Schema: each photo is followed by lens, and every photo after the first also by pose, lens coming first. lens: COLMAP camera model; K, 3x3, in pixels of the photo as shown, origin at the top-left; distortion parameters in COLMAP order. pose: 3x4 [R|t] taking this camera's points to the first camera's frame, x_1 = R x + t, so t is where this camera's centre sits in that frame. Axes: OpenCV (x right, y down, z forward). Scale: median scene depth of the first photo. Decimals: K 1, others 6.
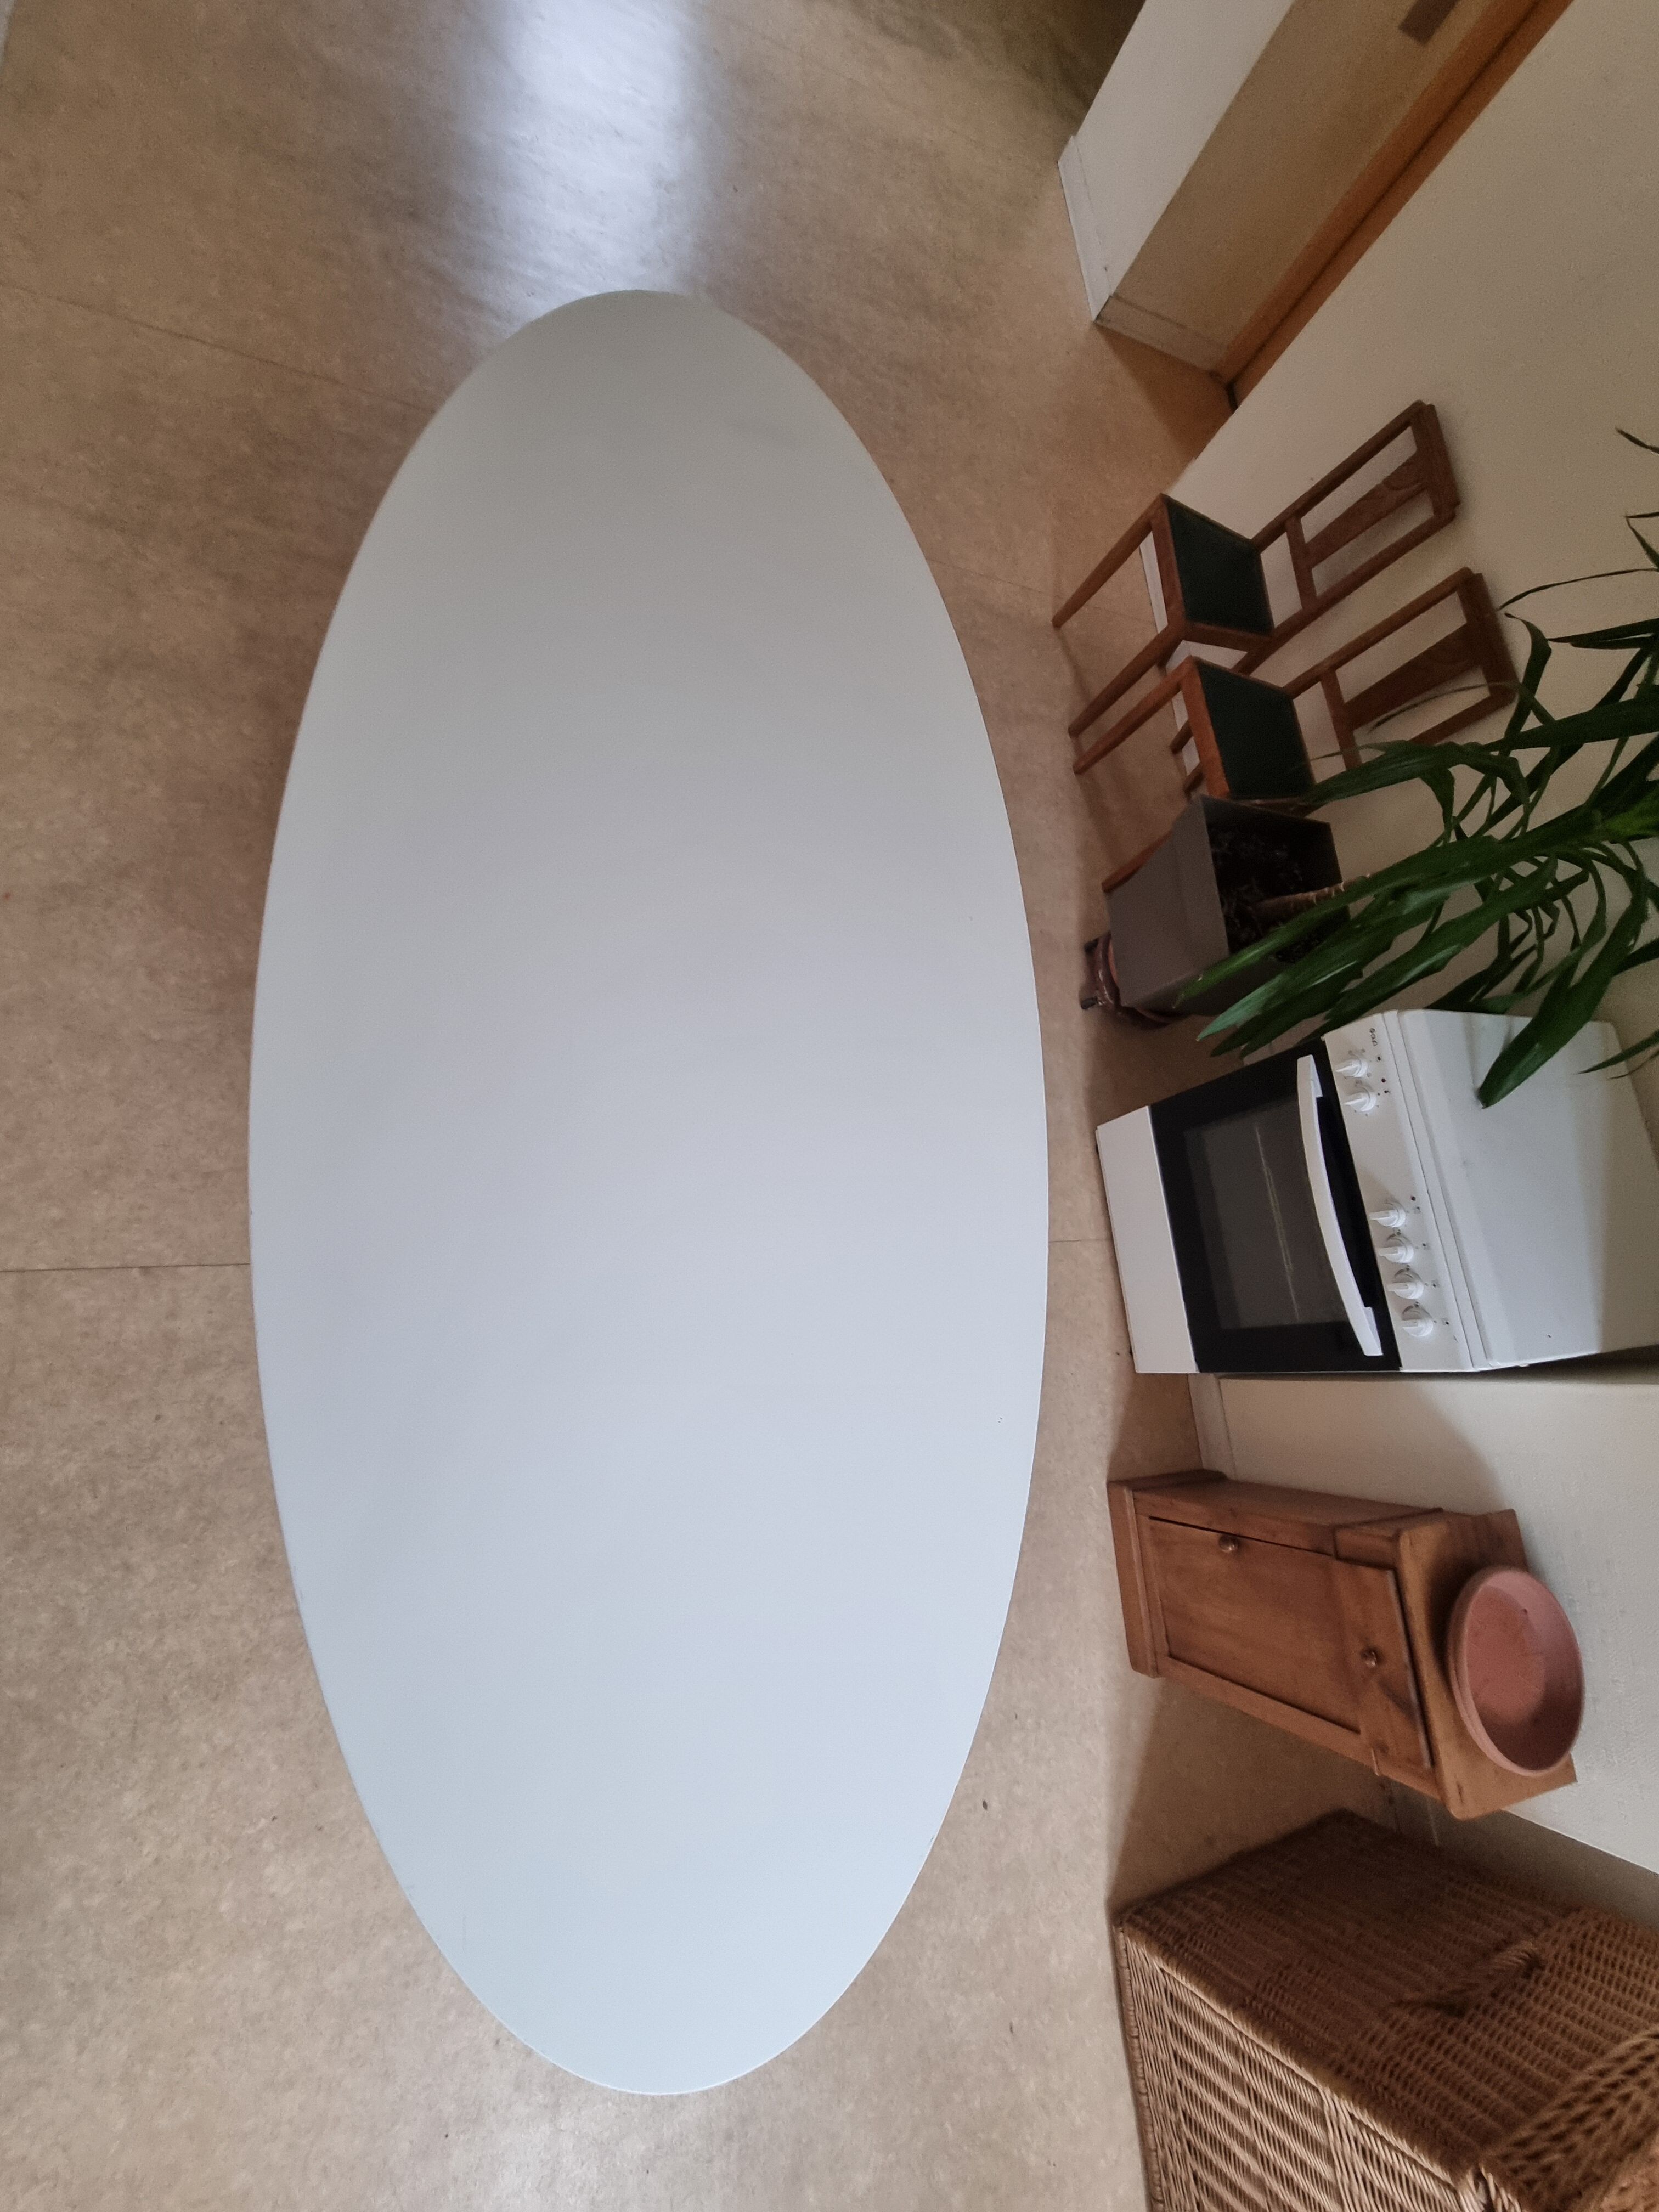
lens RADIAL K [[890.4, 0, 815.2], [0, 890.4, 1112.1], [0, 0, 1]] dist [0.002829, -0.001643]
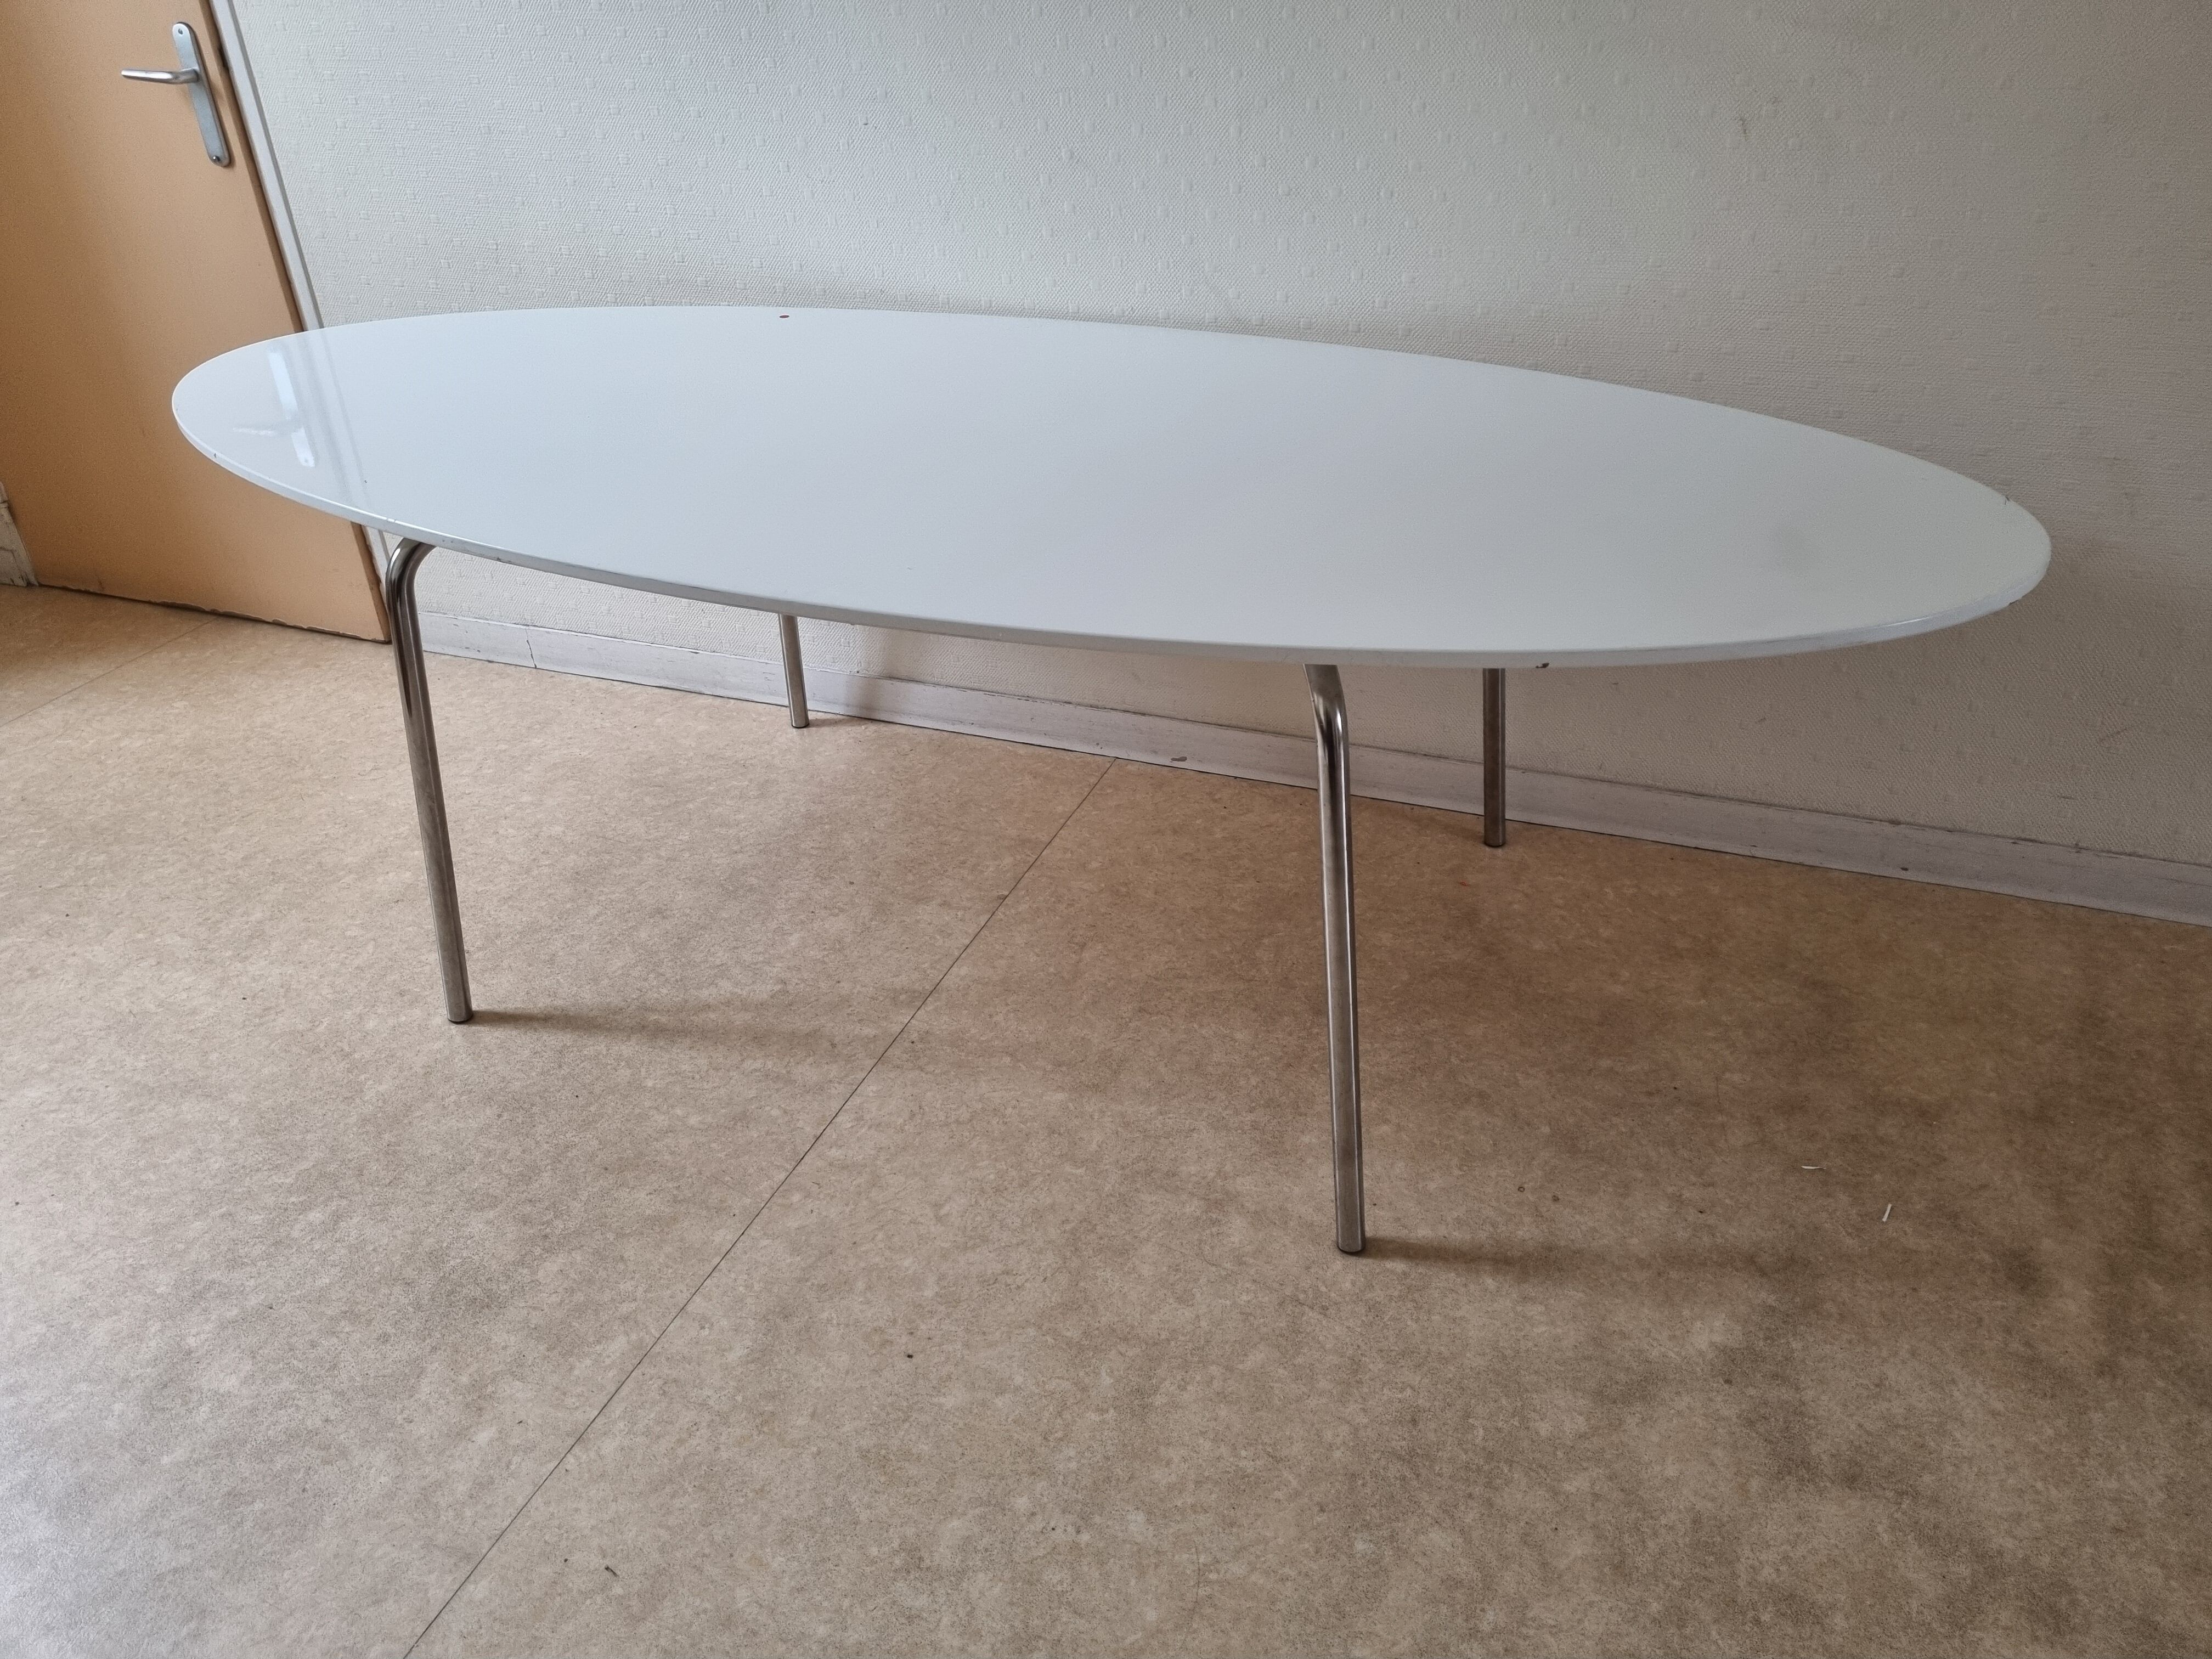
lens RADIAL K [[1647.0, 0, 1127.4], [0, 1647.0, 812.8], [0, 0, 1]] dist [0.067369, -0.057781]
pose [[-0.408149, 0.129915, -0.903624, 0.755390], [-0.905286, 0.070105, 0.418978, -0.693614], [0.117781, 0.989044, 0.088997, 0.829536]]
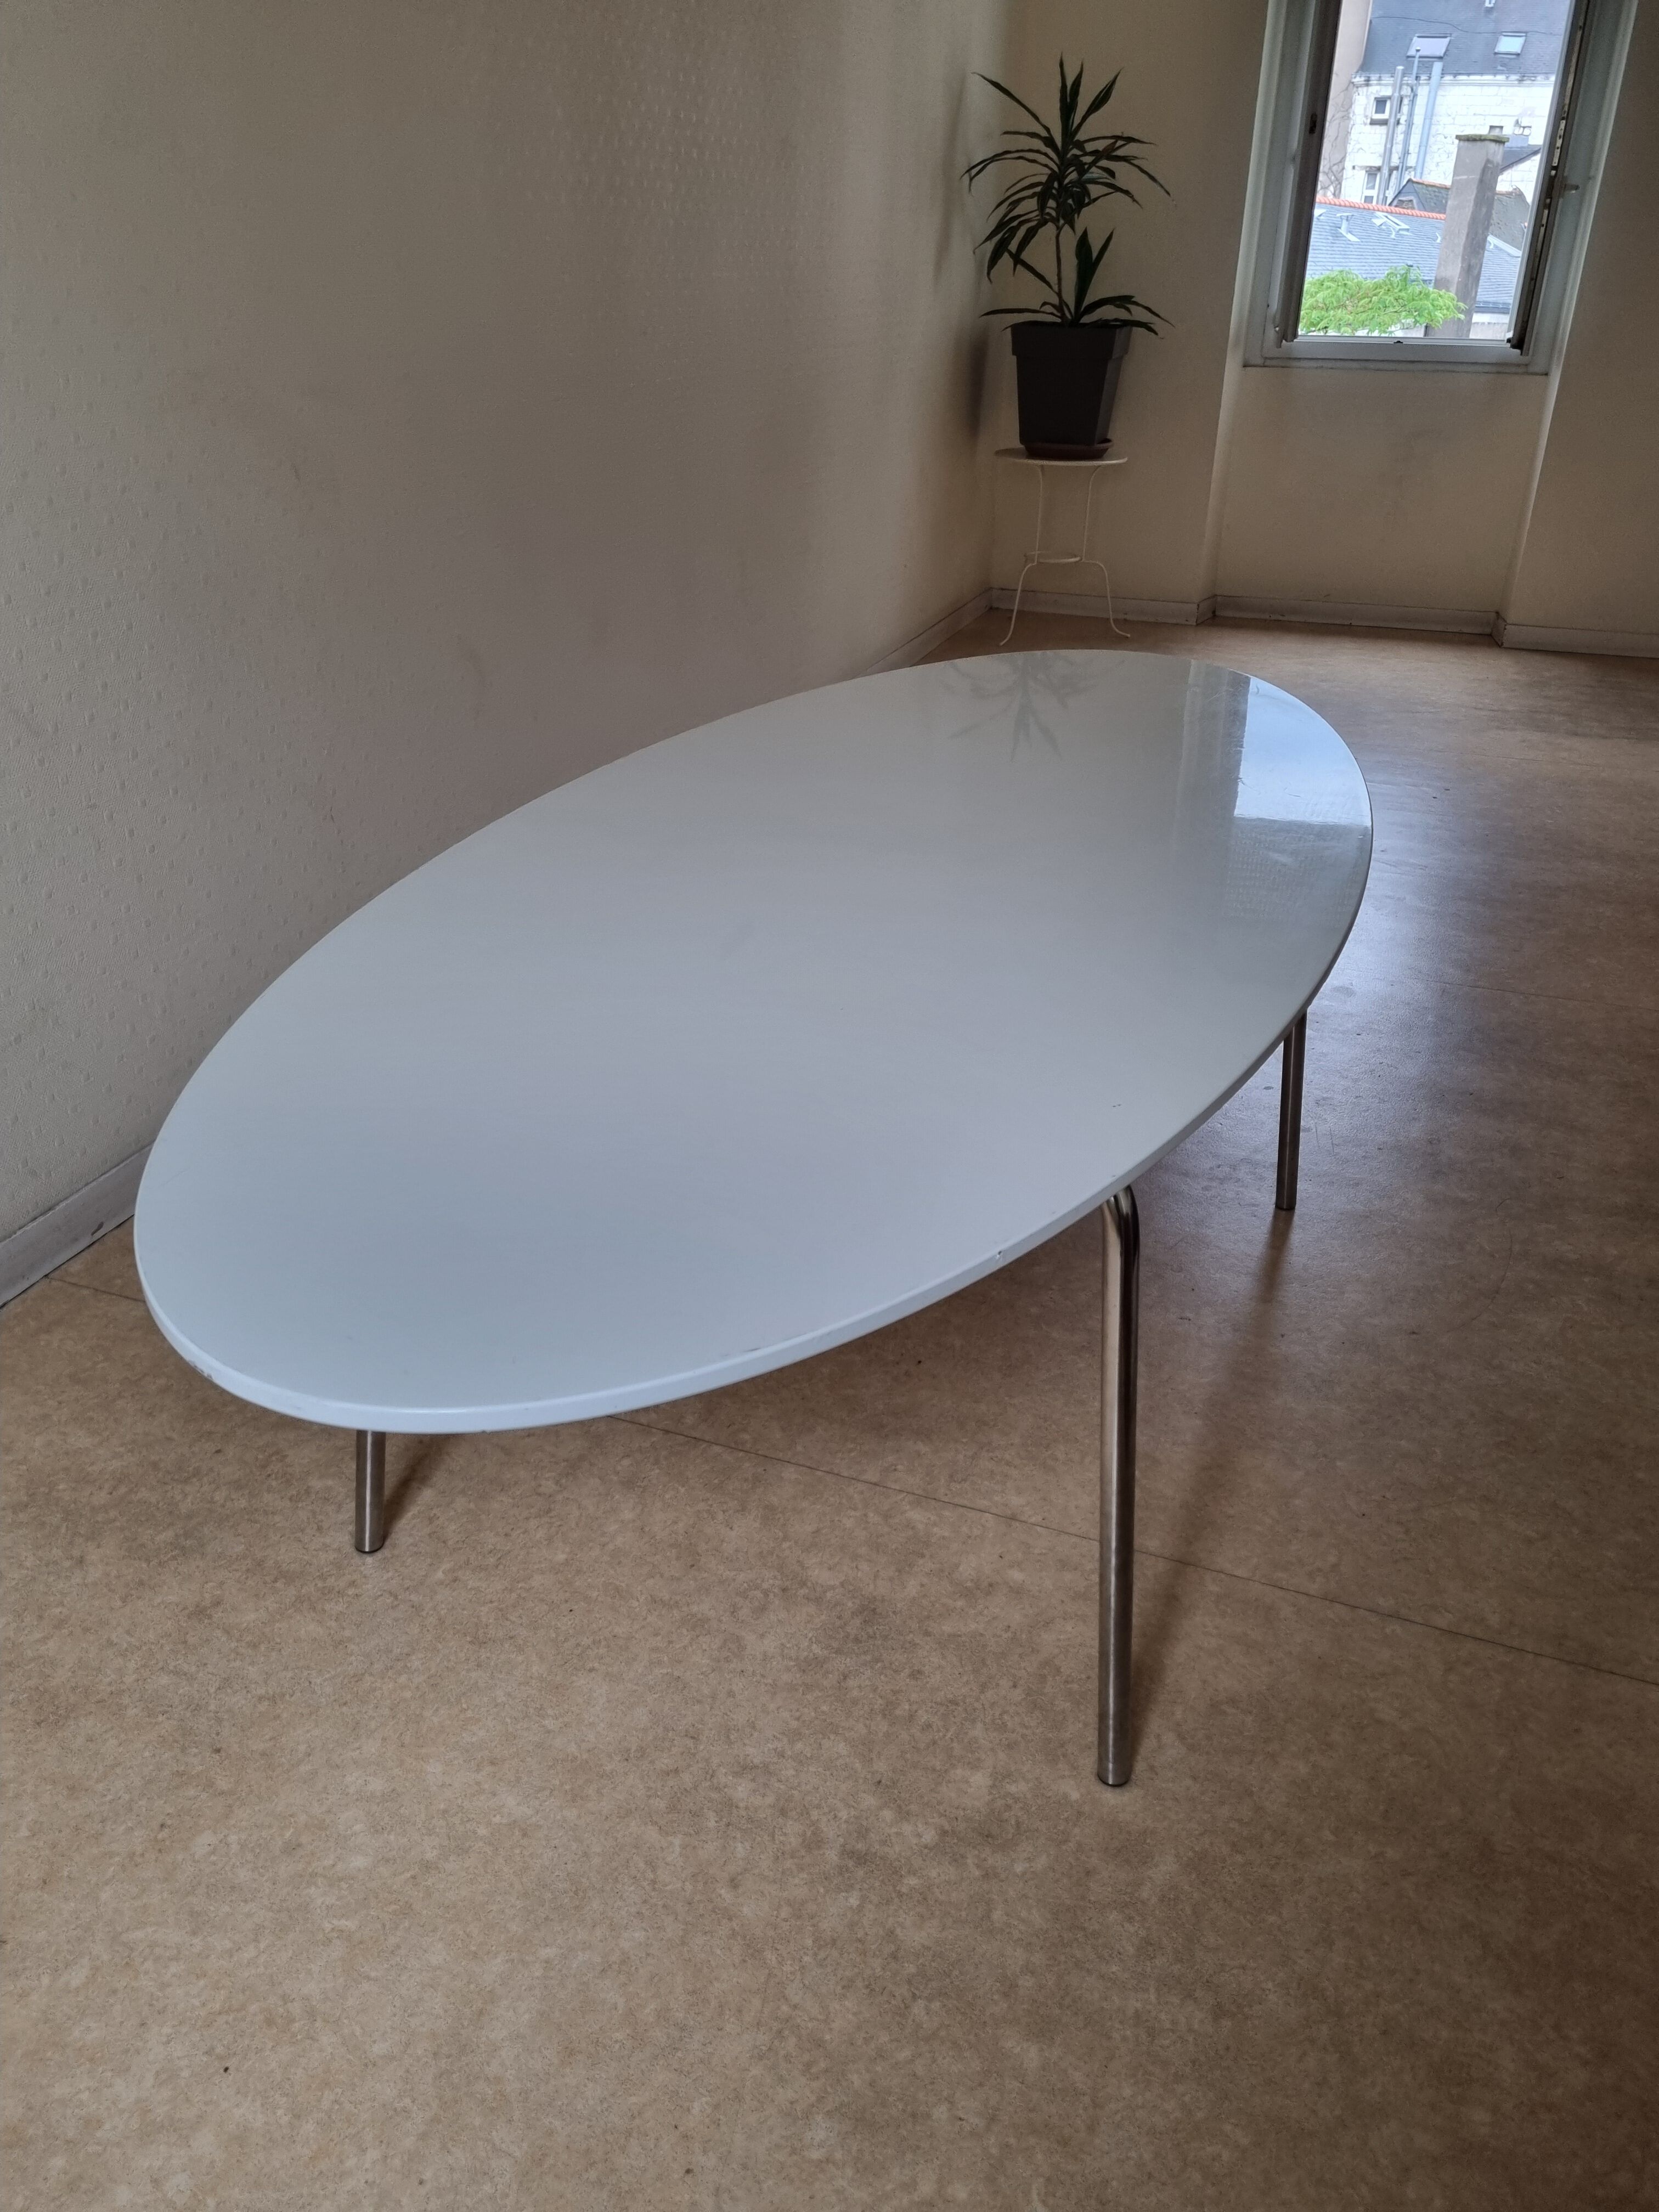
lens RADIAL K [[1647.0, 0, 838.9], [0, 1647.0, 1112.1], [0, 0, 1]] dist [0.067369, -0.057781]
pose [[0.854993, -0.137562, -0.500064, 0.530716], [-0.306797, 0.643249, -0.701503, 1.049976], [0.418166, 0.753198, 0.507770, 0.261997]]
